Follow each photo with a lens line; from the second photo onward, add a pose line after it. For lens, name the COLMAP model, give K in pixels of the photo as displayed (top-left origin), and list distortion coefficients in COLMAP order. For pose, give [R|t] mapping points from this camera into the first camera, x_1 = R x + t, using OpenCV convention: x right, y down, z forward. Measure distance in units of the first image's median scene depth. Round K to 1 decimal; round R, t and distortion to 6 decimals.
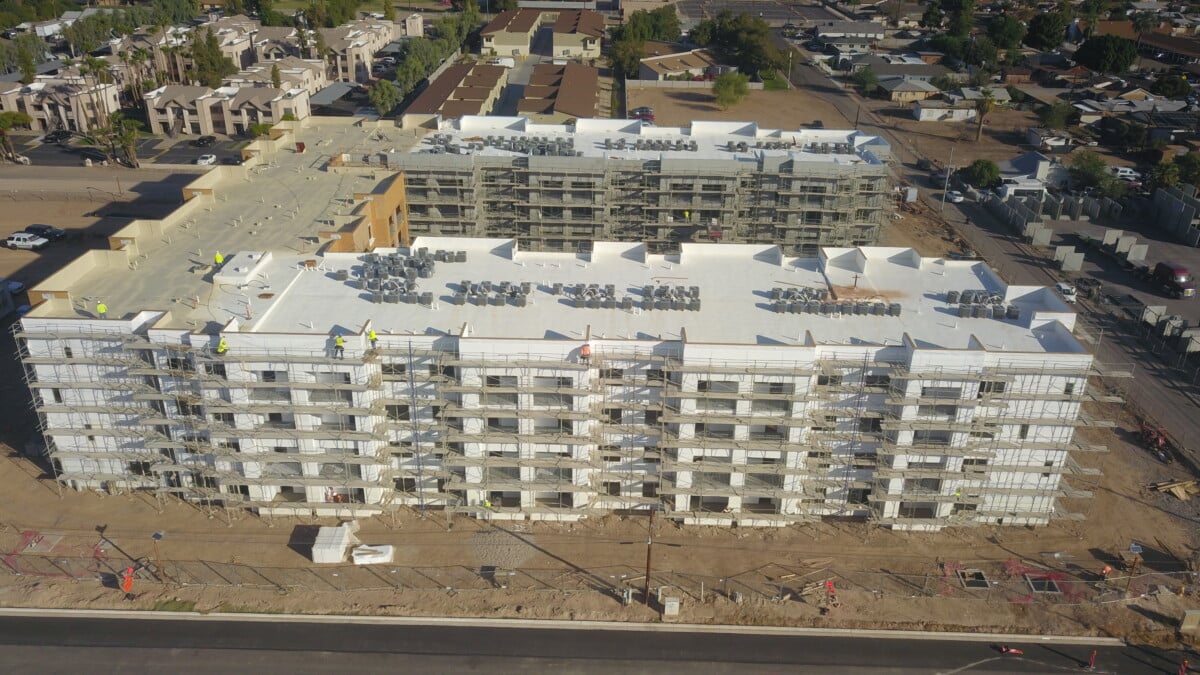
lens RADIAL K [[916.8, 0, 614.4], [0, 916.8, 333.4], [0, 0, 1]] dist [0.013494, -0.004869]
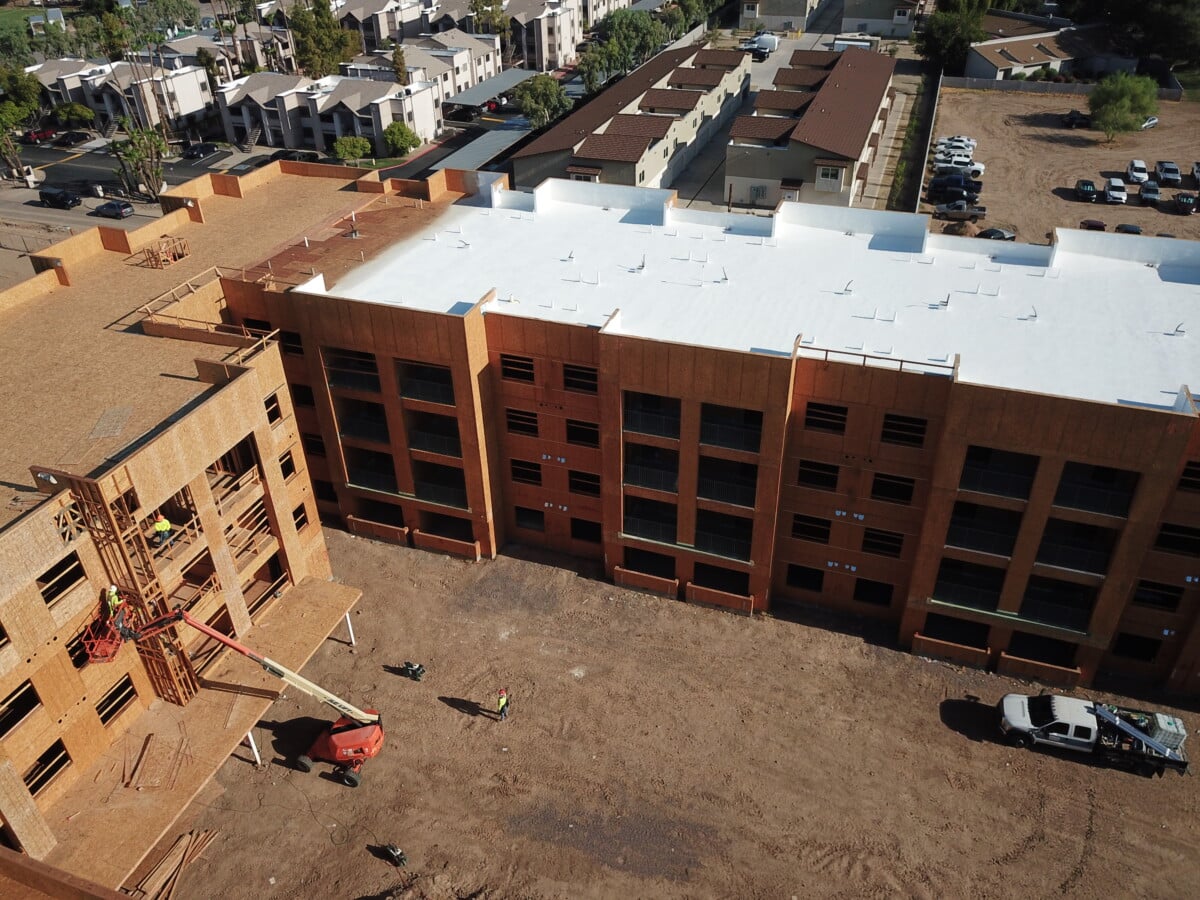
lens RADIAL K [[925.1, 0, 611.6], [0, 925.1, 443.5], [0, 0, 1]] dist [0.001995, -0.001127]
pose [[0.948049, 0.146727, -0.282266, 0.018912], [-0.107571, 0.982875, 0.149614, -0.127147], [0.299385, -0.111478, 0.947598, 0.382472]]
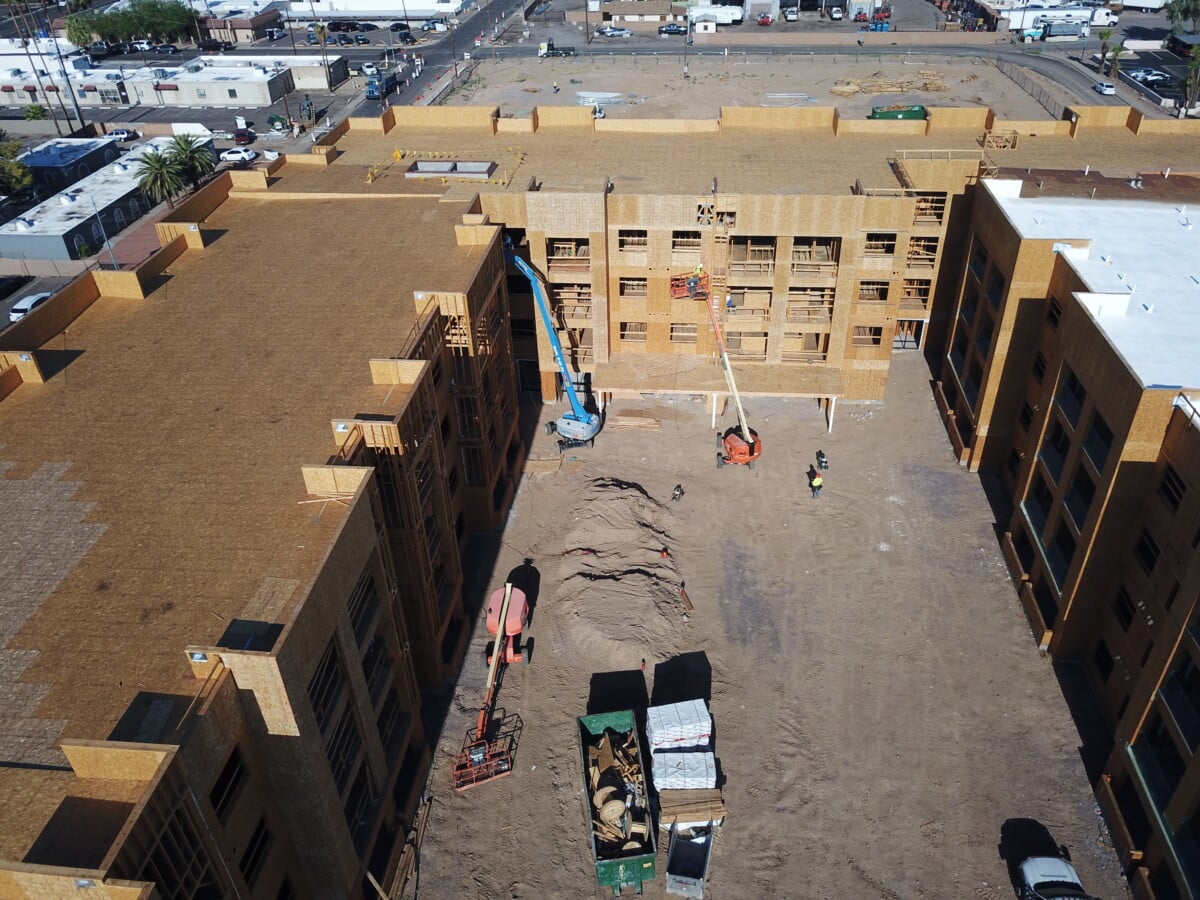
lens RADIAL K [[925.1, 0, 614.6], [0, 925.1, 445.5], [0, 0, 1]] dist [0.001995, -0.001127]
pose [[-0.079275, 0.545094, -0.834618, 0.184967], [-0.412234, 0.744383, 0.525317, -0.169318], [0.907623, 0.385702, 0.165695, 0.478901]]
